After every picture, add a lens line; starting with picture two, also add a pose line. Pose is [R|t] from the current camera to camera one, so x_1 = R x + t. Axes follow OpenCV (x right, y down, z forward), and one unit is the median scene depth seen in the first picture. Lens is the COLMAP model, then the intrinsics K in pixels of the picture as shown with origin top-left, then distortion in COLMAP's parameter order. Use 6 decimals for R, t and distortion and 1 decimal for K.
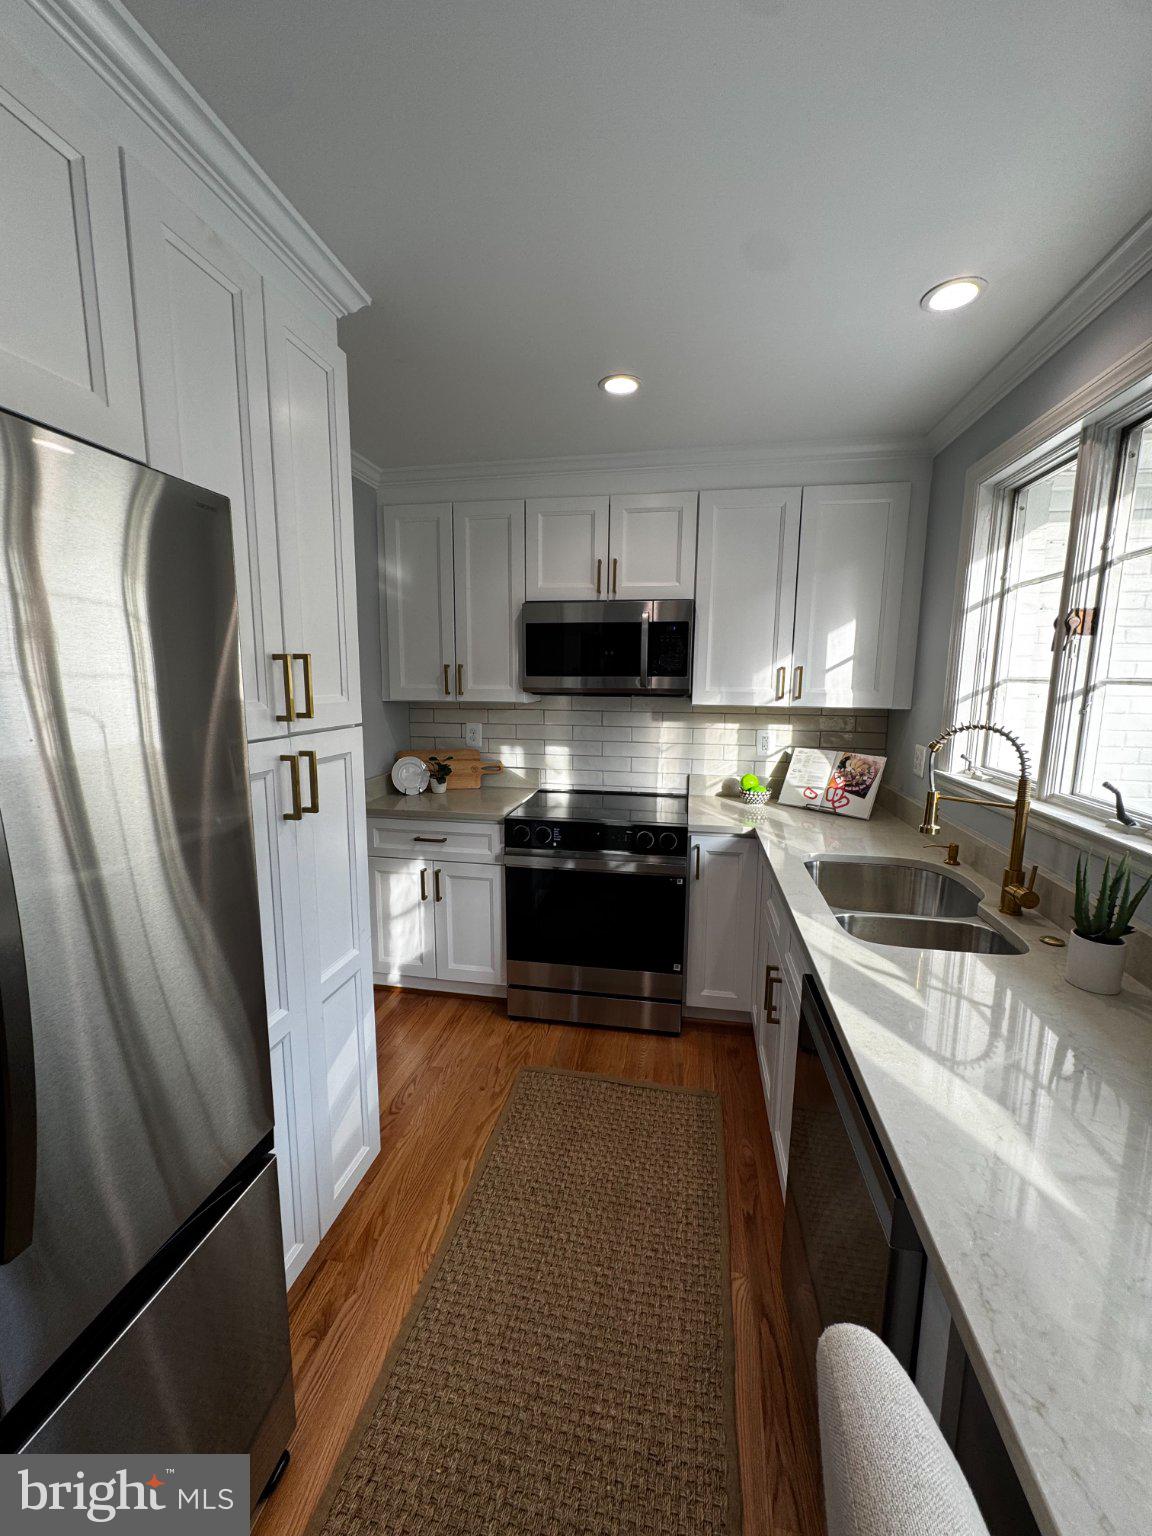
lens RADIAL K [[611.0, 0, 579.4], [0, 611.0, 766.3], [0, 0, 1]] dist [-0.000544, -0.000528]
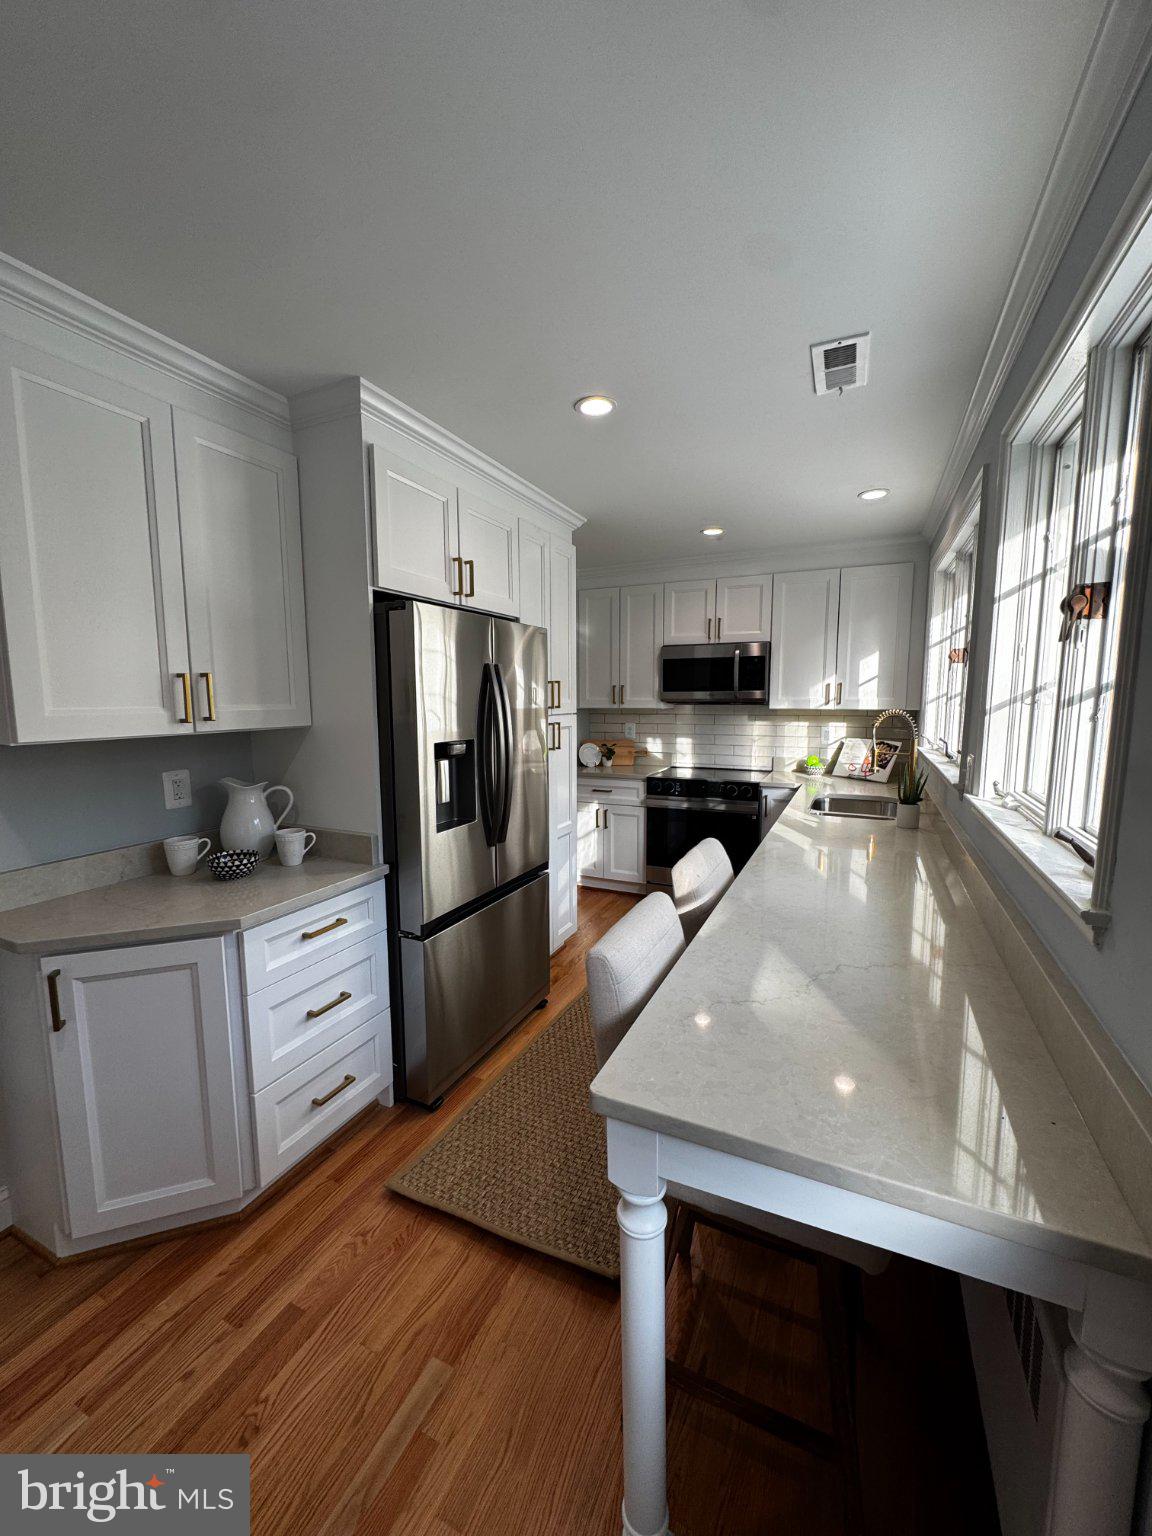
lens RADIAL K [[611.0, 0, 579.4], [0, 611.0, 766.3], [0, 0, 1]] dist [-0.000544, -0.000528]
pose [[0.966663, 0.017289, -0.255469, 0.118877], [-0.026120, 0.999171, -0.031213, 0.107403], [0.254718, 0.036845, 0.966313, -0.620779]]
